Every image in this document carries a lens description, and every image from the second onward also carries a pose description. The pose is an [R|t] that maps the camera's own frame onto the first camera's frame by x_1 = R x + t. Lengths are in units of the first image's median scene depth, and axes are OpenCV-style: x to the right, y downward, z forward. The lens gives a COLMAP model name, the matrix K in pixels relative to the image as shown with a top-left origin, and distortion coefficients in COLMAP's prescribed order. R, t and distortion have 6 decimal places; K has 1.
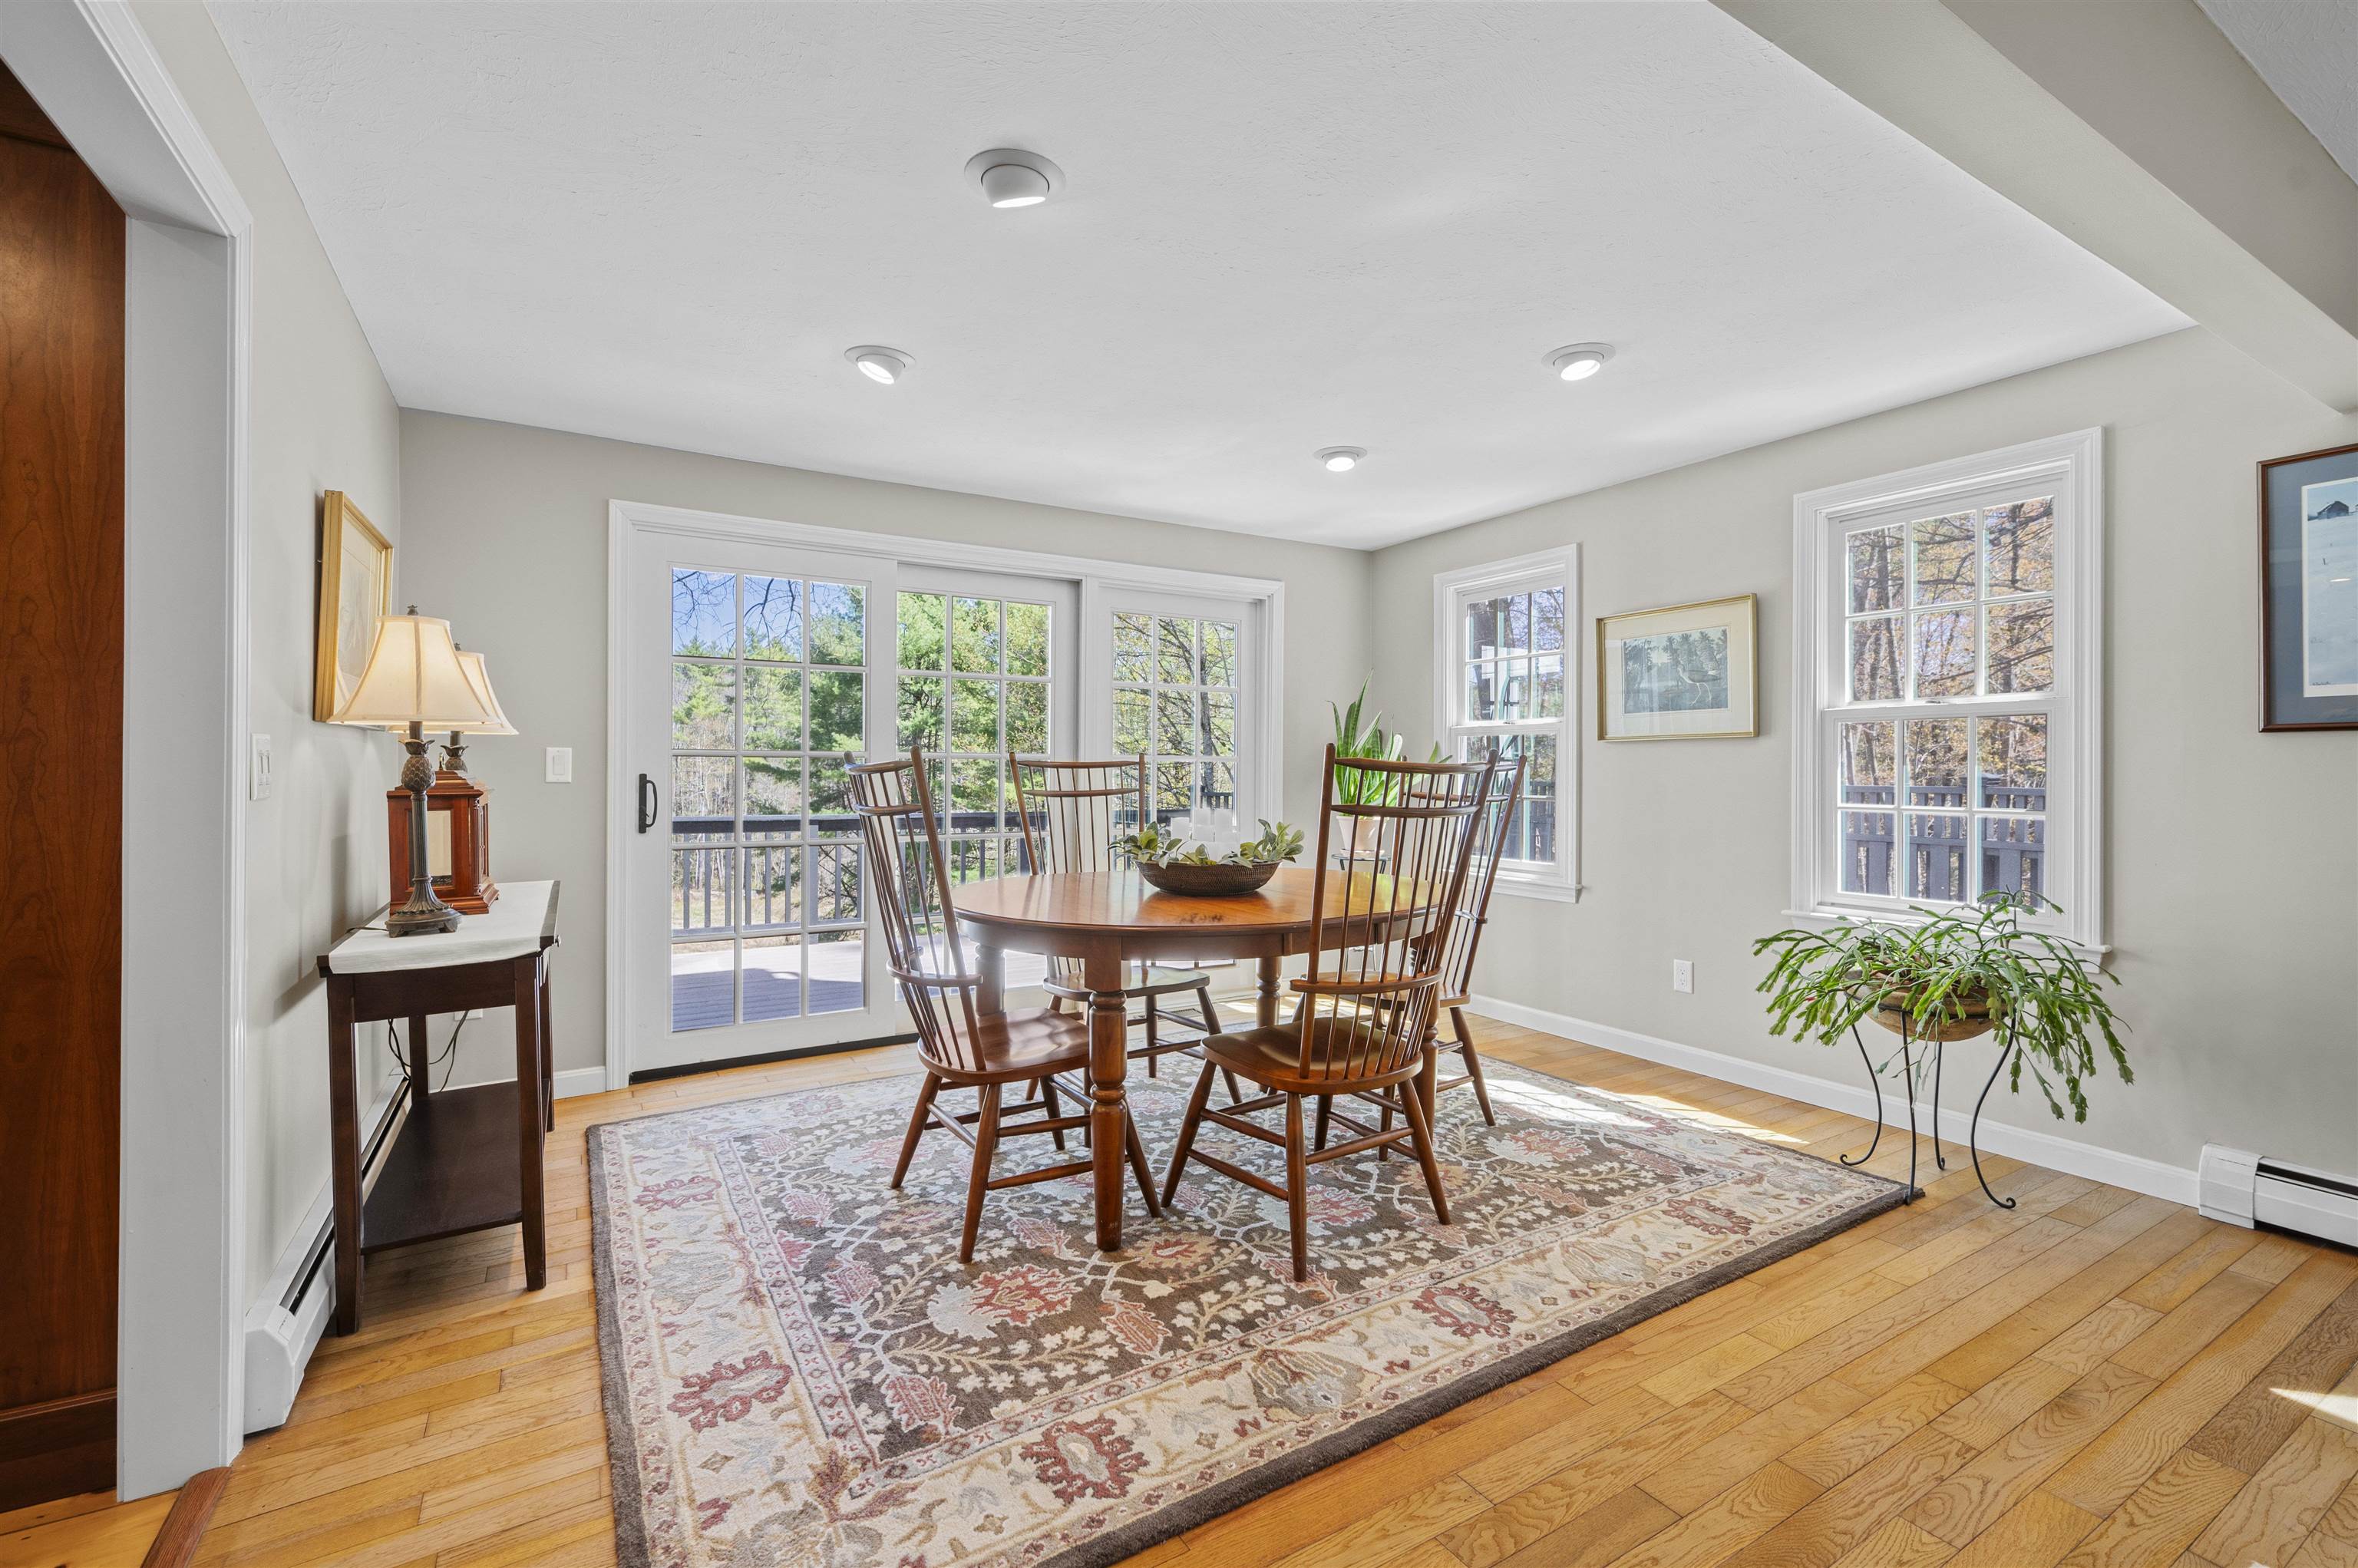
lens RADIAL K [[1037.6, 0, 1189.4], [0, 1037.6, 766.0], [0, 0, 1]] dist [-0.009879, 0.000011]
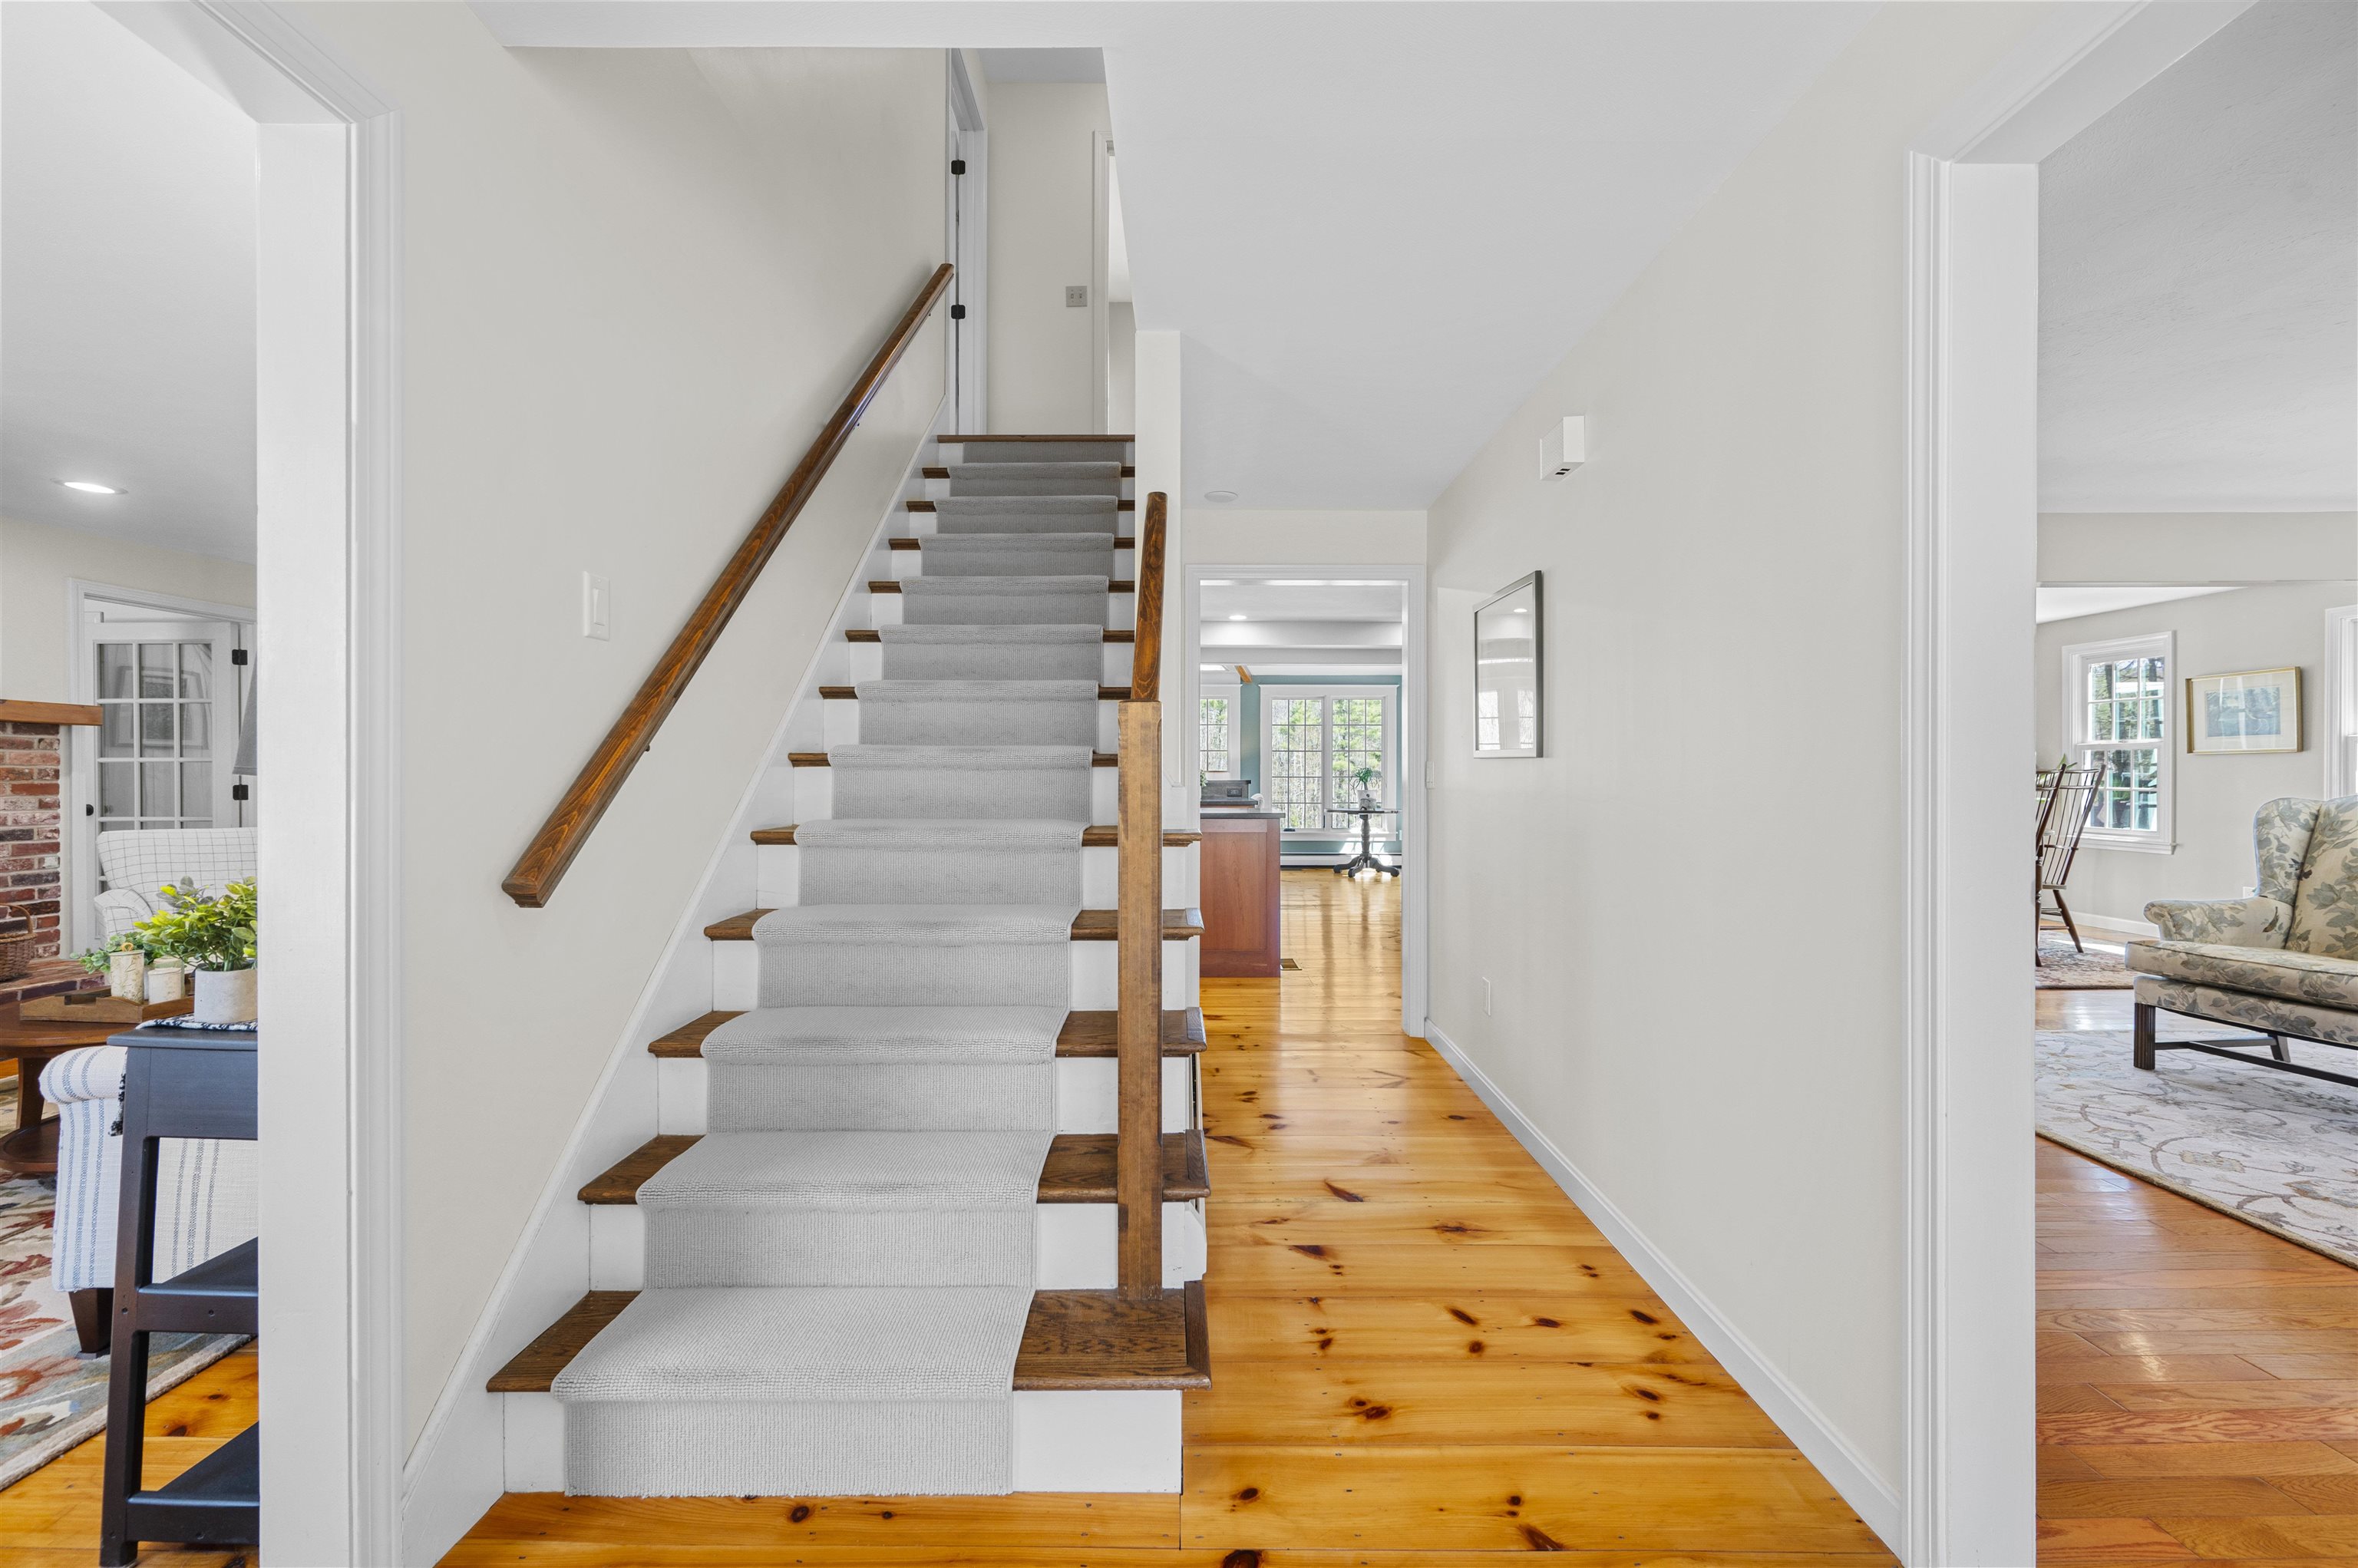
lens RADIAL K [[975.4, 0, 1180.5], [0, 975.4, 775.4], [0, 0, 1]] dist [-0.001923, -0.000305]
pose [[0.854254, 0.001568, -0.519854, -0.250473], [0.001508, 0.999984, 0.005495, -0.002310], [0.519854, -0.005478, 0.854238, -1.768636]]
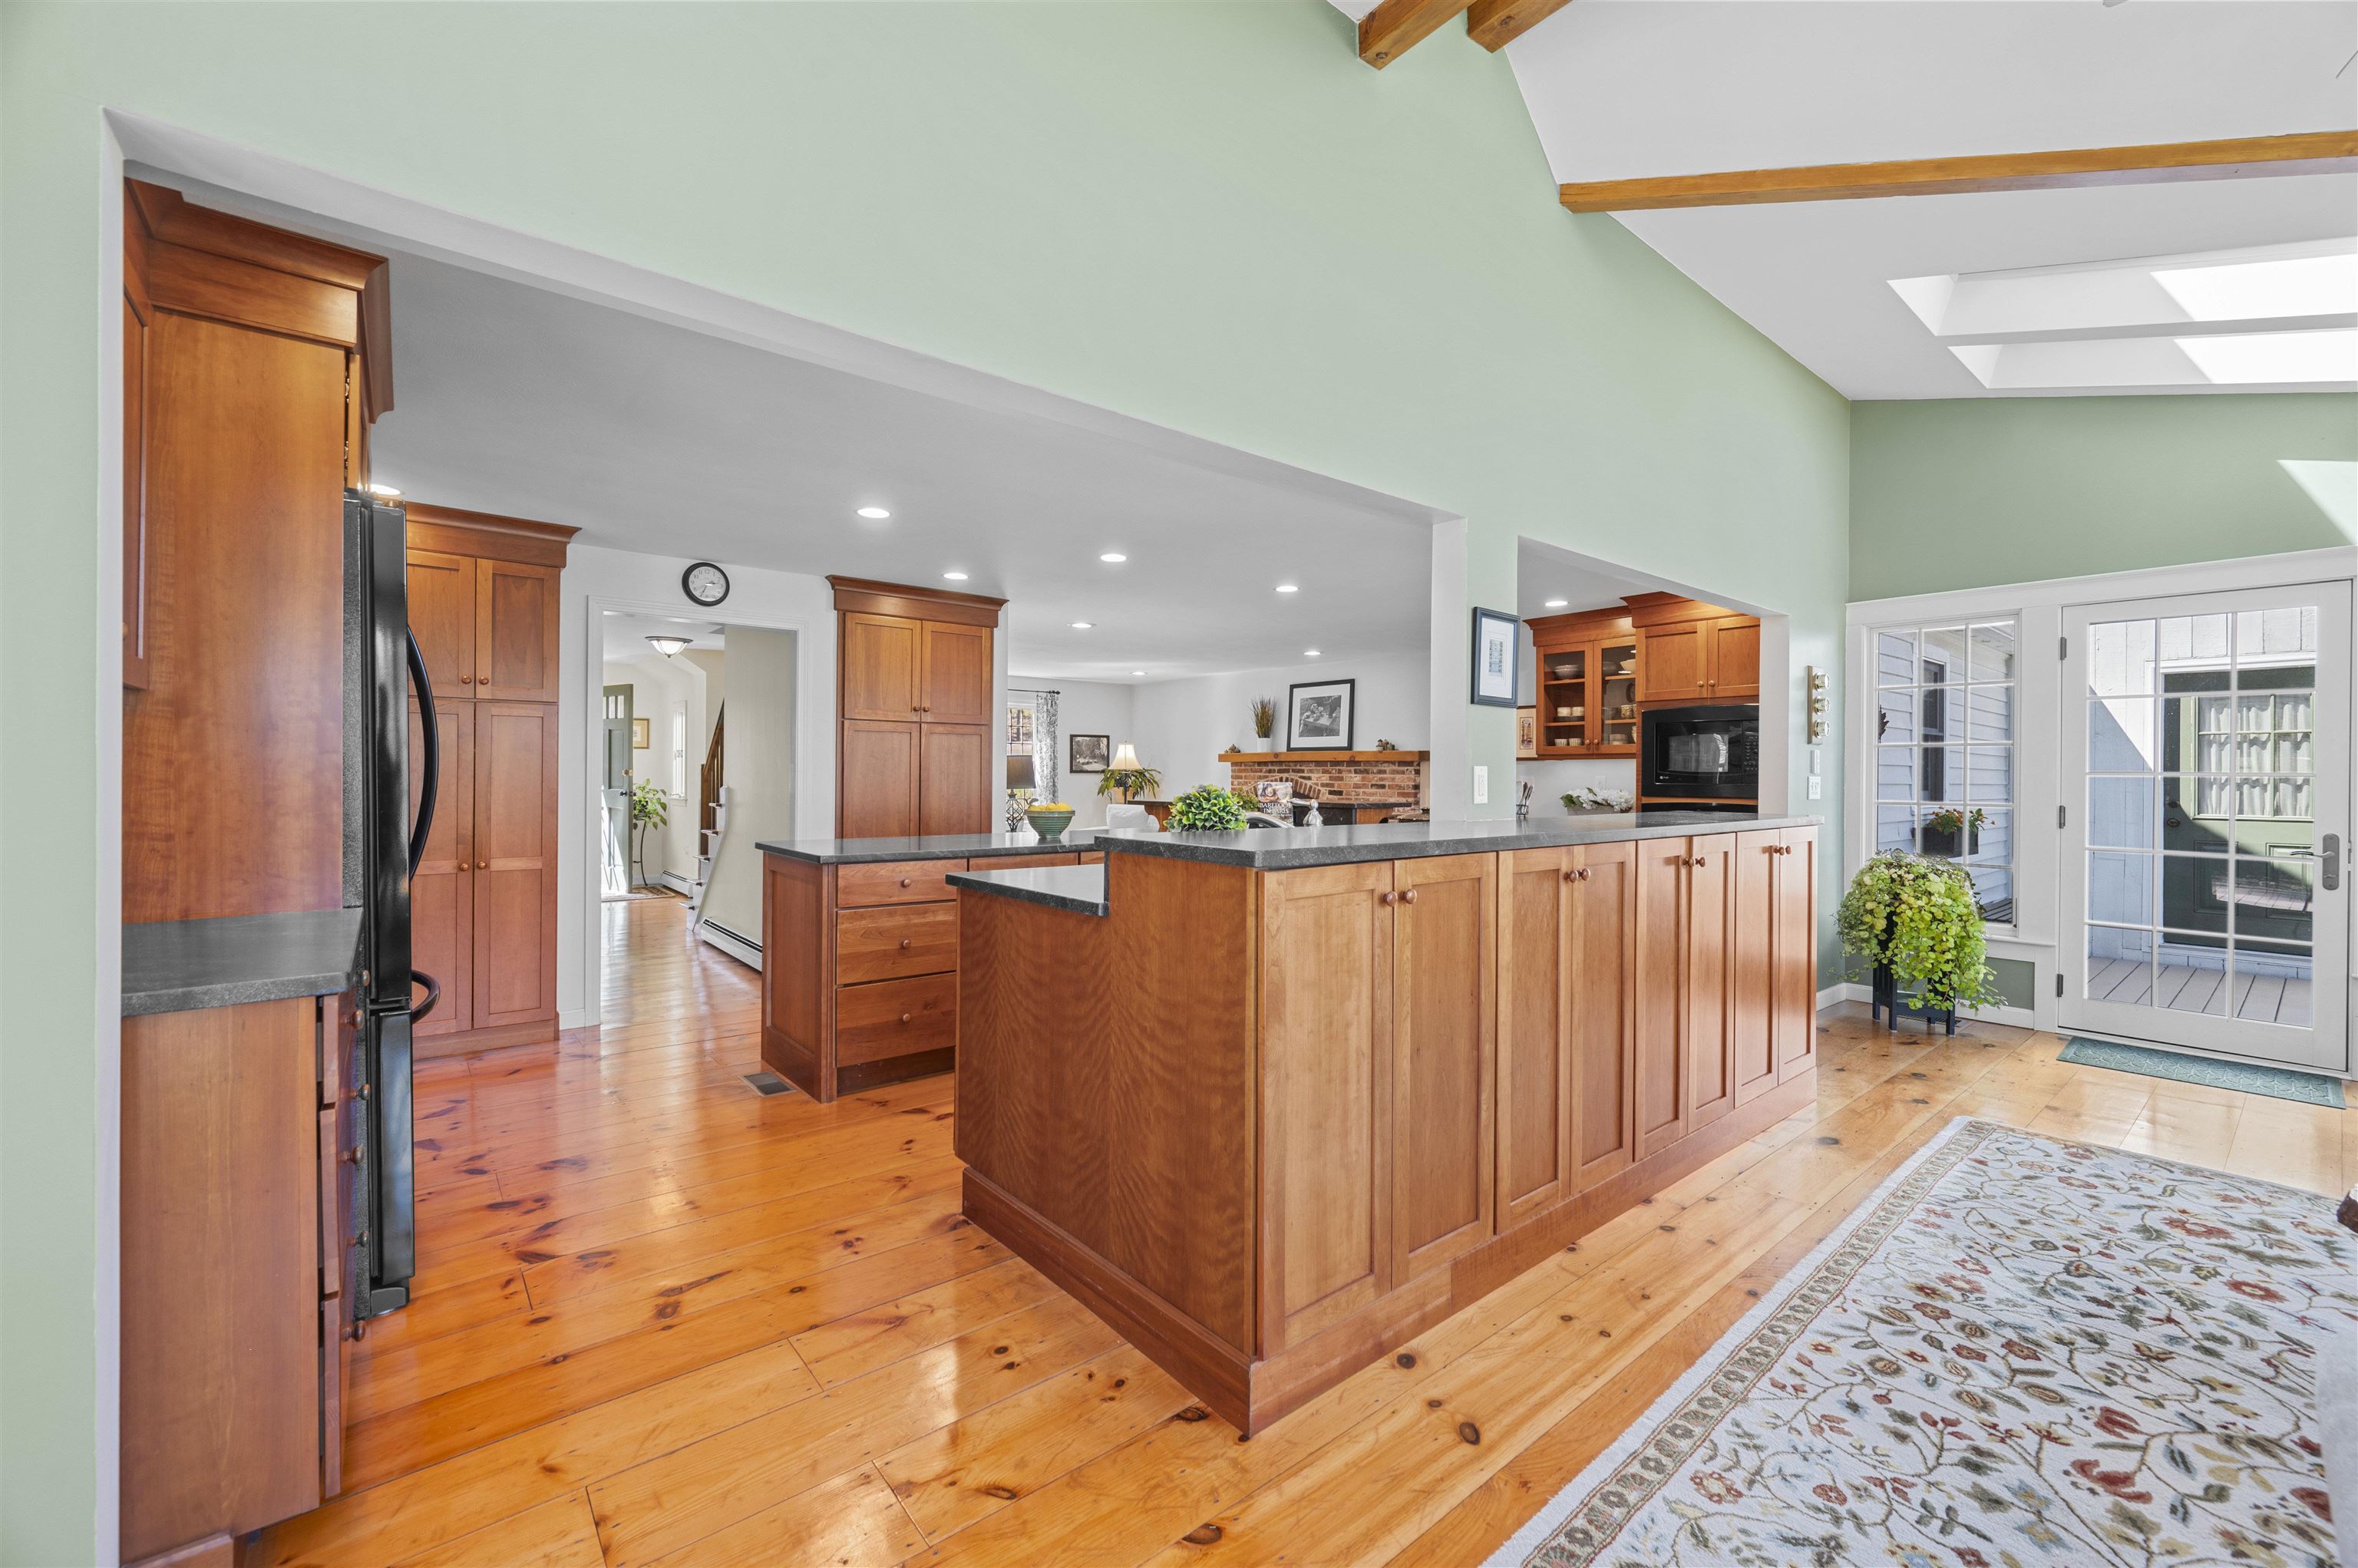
lens RADIAL K [[954.3, 0, 1179.0], [0, 954.3, 784.0], [0, 0, 1]] dist [-0.001832, 0.000178]
pose [[-0.990089, -0.006036, -0.140314, -1.575126], [-0.007083, 0.999951, 0.006960, -0.025391], [0.140265, 0.007885, -0.990083, 1.684703]]
